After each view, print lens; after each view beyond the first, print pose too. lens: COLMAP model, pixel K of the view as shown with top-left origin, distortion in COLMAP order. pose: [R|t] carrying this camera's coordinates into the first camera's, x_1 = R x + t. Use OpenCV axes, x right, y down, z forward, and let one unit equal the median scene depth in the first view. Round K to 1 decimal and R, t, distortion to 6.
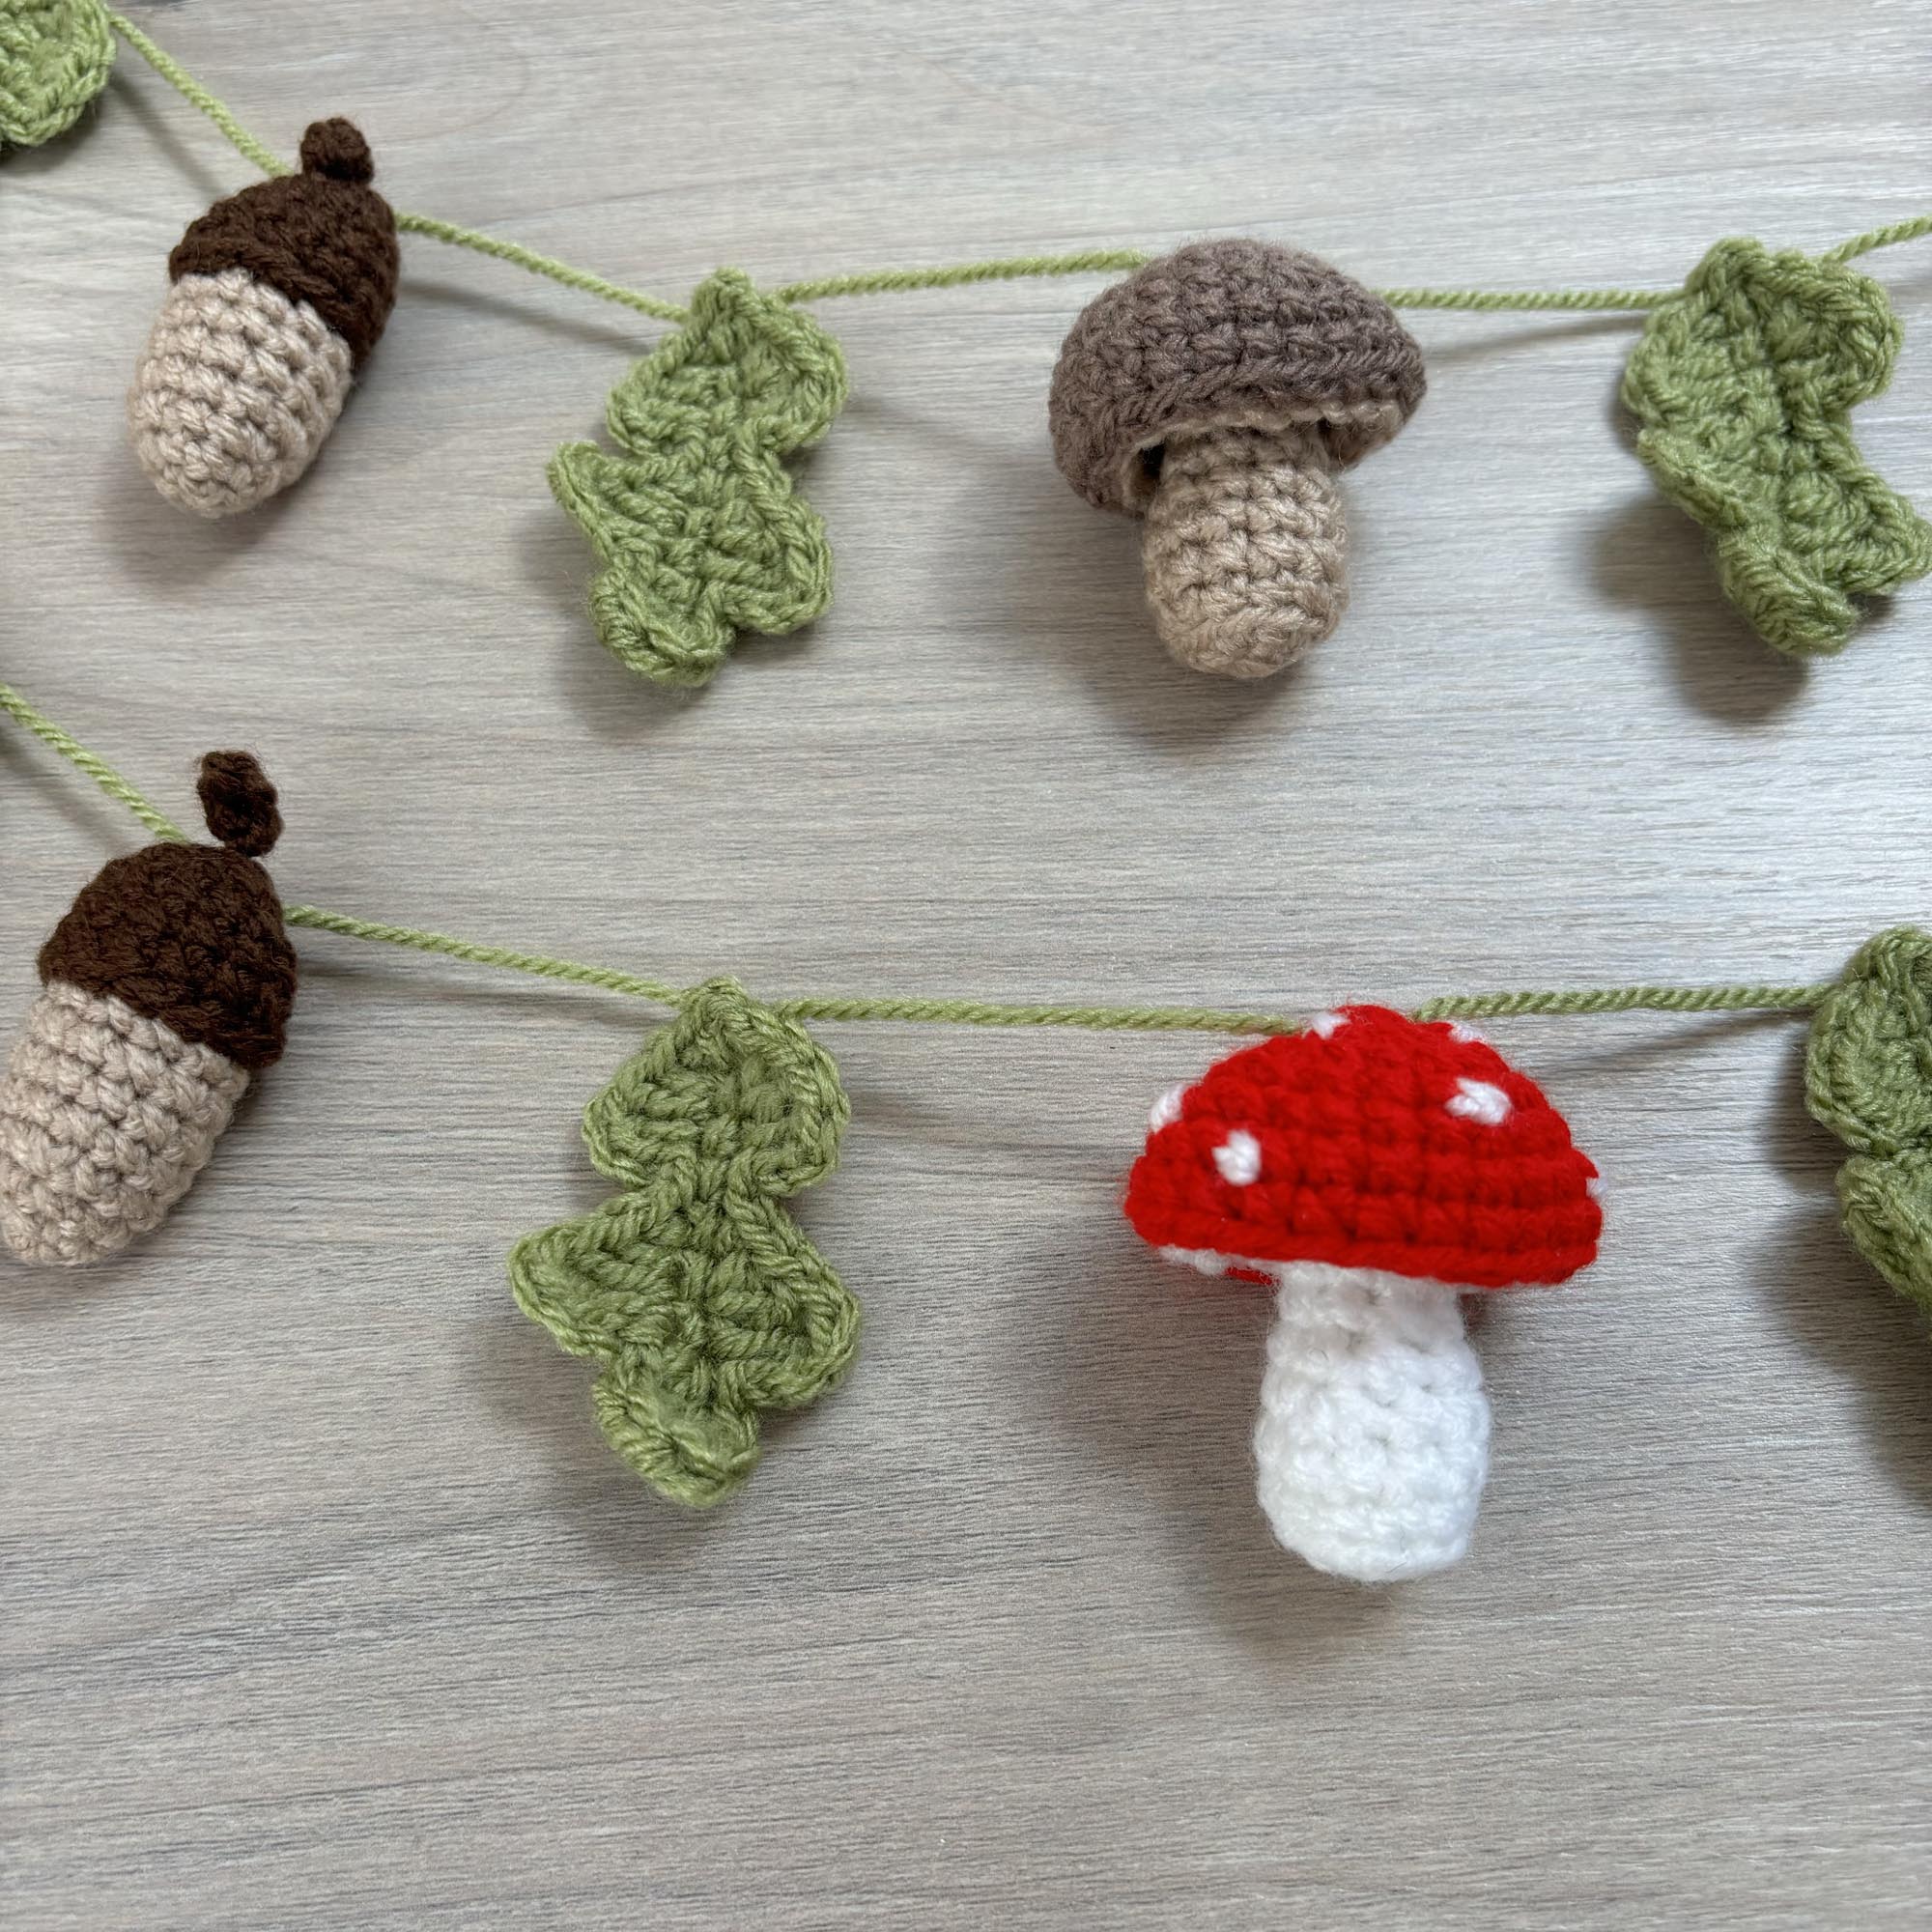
lens RADIAL K [[1935.4, 0, 966.0], [0, 1935.4, 966.0], [0, 0, 1]] dist [-0.011651, 0.004029]
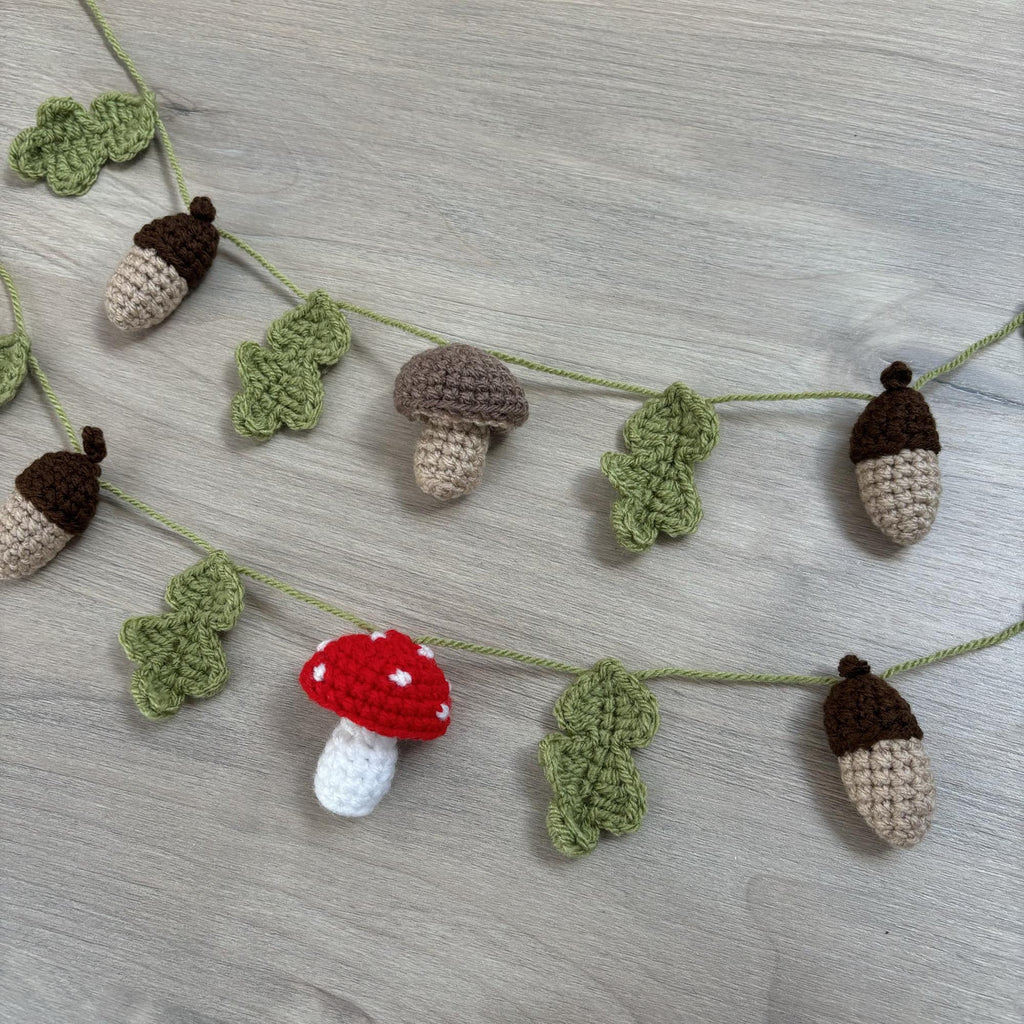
lens RADIAL K [[993.0, 0, 515.3], [0, 993.0, 527.3], [0, 0, 1]] dist [0.043875, -0.105744]
pose [[0.947535, 0.293269, -0.127160, 0.450913], [-0.279143, 0.952991, 0.117842, -0.312740], [0.155742, -0.076164, 0.984857, -0.395971]]
